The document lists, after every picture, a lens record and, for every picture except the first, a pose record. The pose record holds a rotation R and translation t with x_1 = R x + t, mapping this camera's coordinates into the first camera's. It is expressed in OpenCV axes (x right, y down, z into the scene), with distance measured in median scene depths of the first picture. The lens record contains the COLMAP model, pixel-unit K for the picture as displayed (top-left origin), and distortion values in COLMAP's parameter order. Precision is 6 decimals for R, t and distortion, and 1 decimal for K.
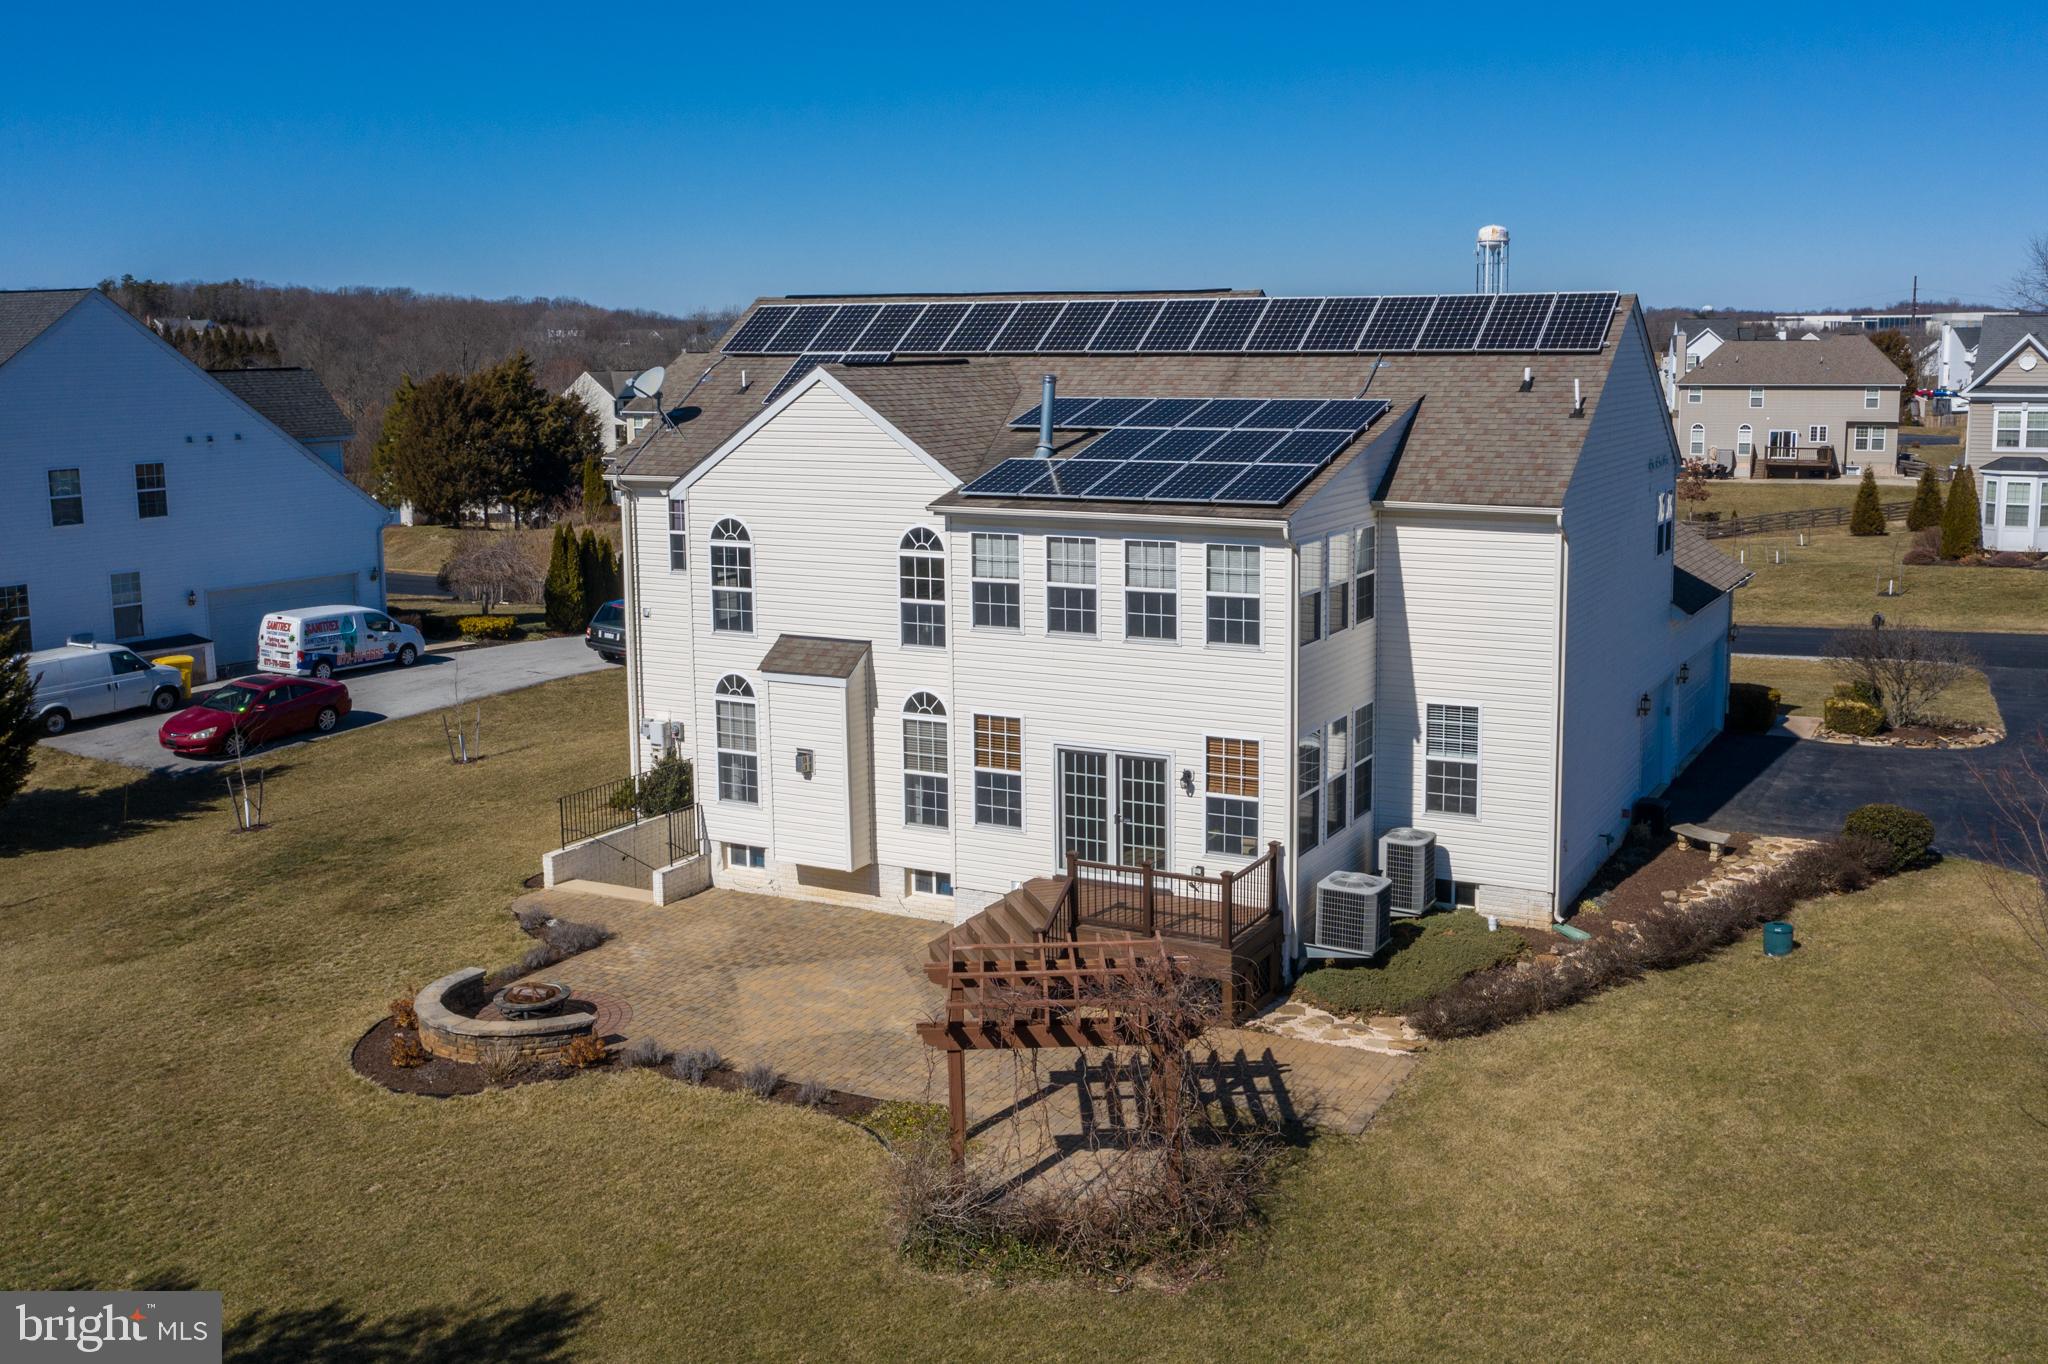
lens RADIAL K [[1741.4, 0, 1050.4], [0, 1741.4, 679.1], [0, 0, 1]] dist [-0.003987, -0.005662]
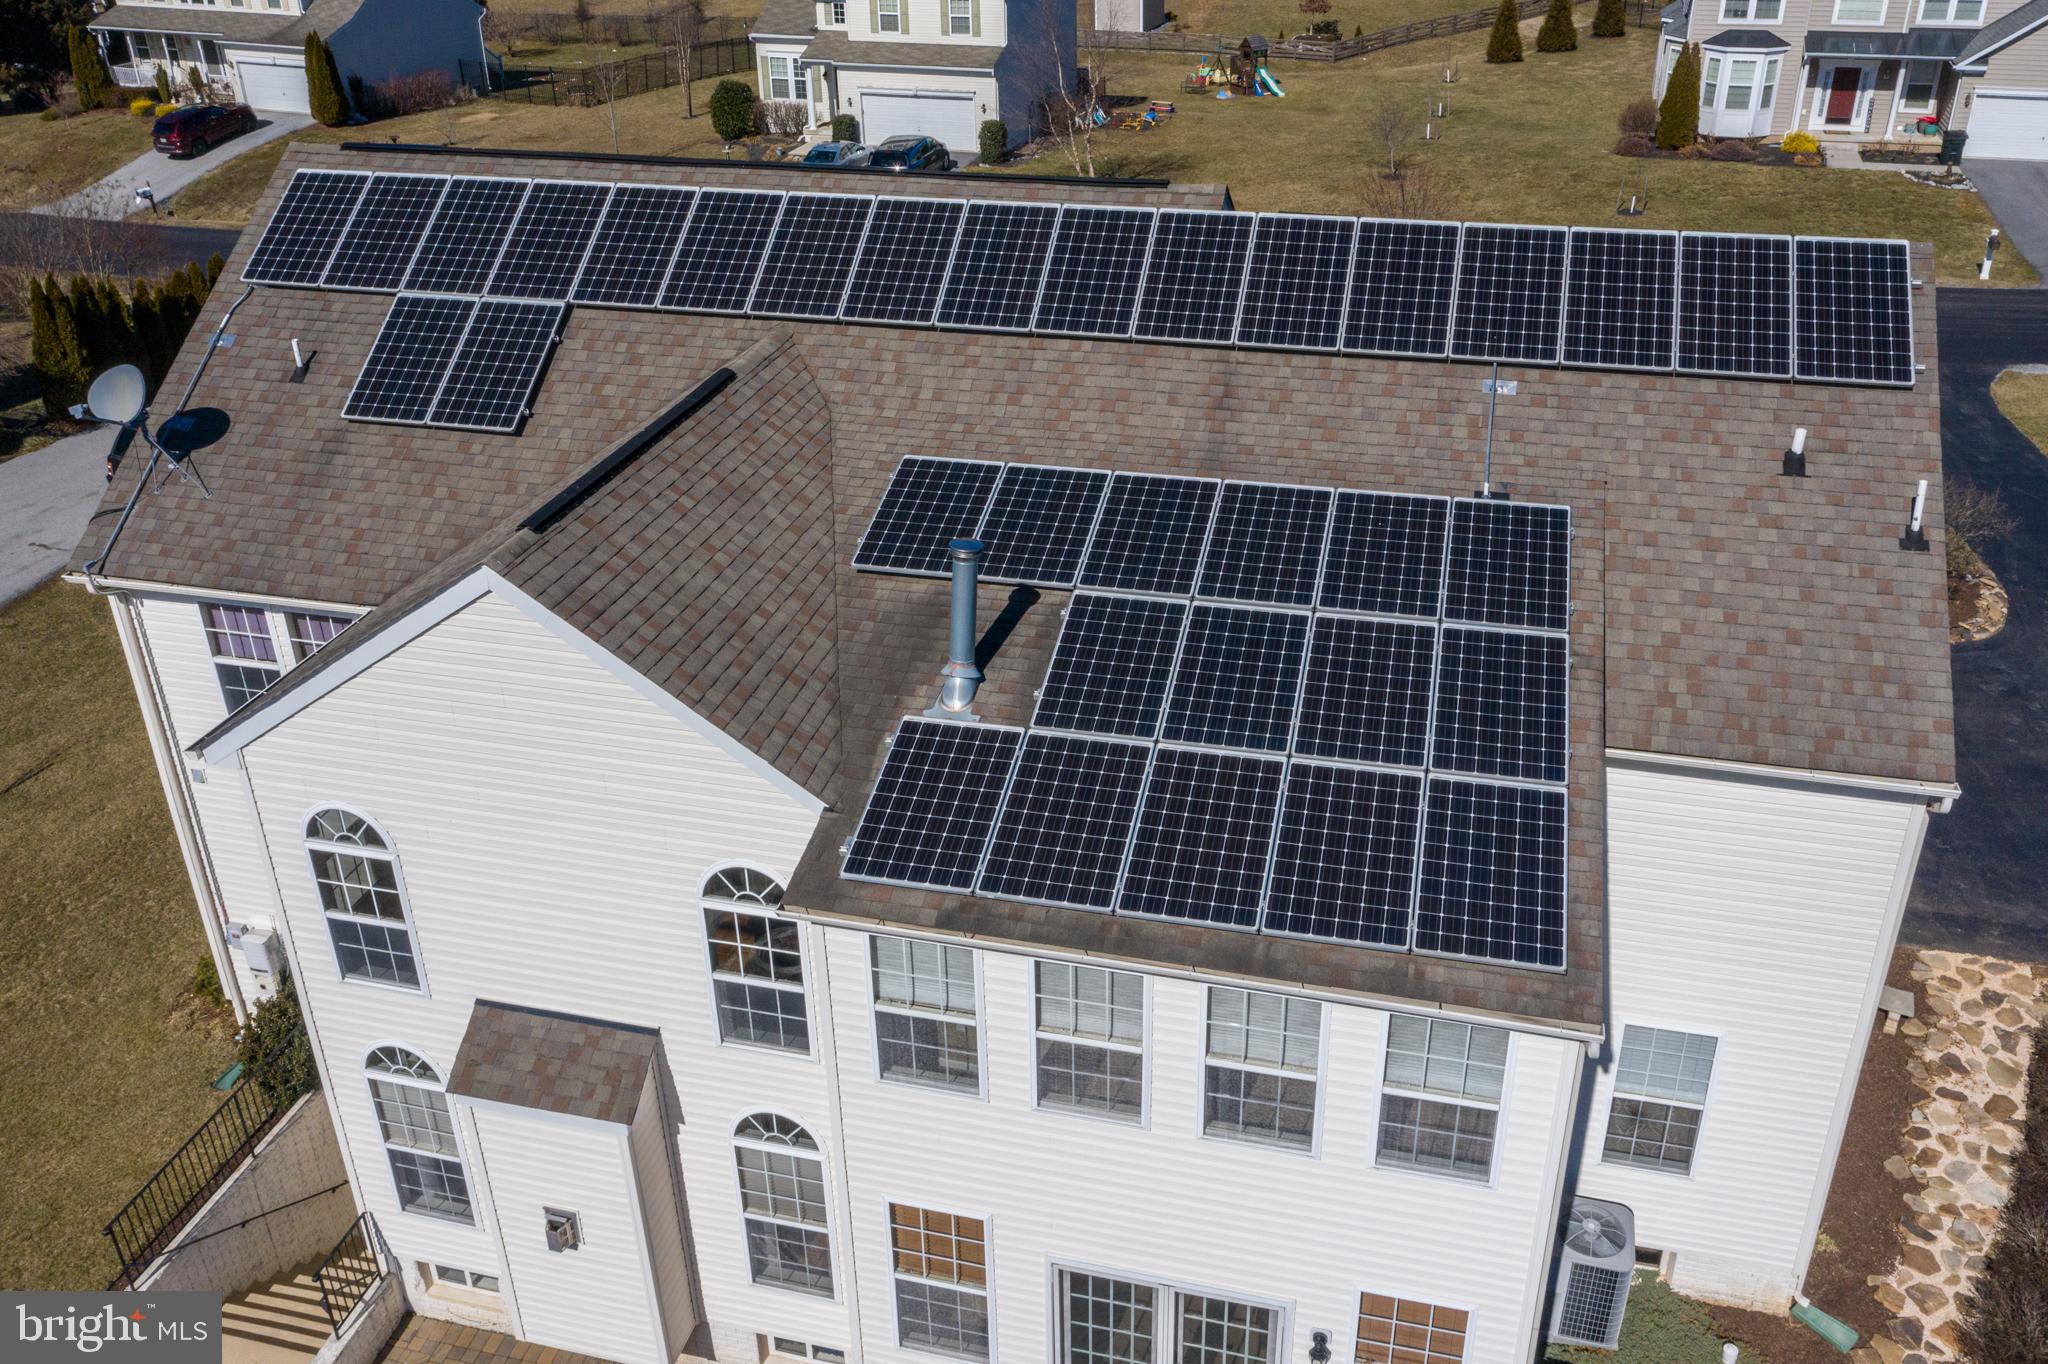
lens RADIAL K [[1688.9, 0, 1017.2], [0, 1688.9, 711.3], [0, 0, 1]] dist [-0.006881, 0.008831]
pose [[0.975981, -0.118668, 0.182699, -0.080597], [0.059426, 0.951837, 0.300791, -0.273514], [-0.209594, -0.282709, 0.936027, 0.527635]]
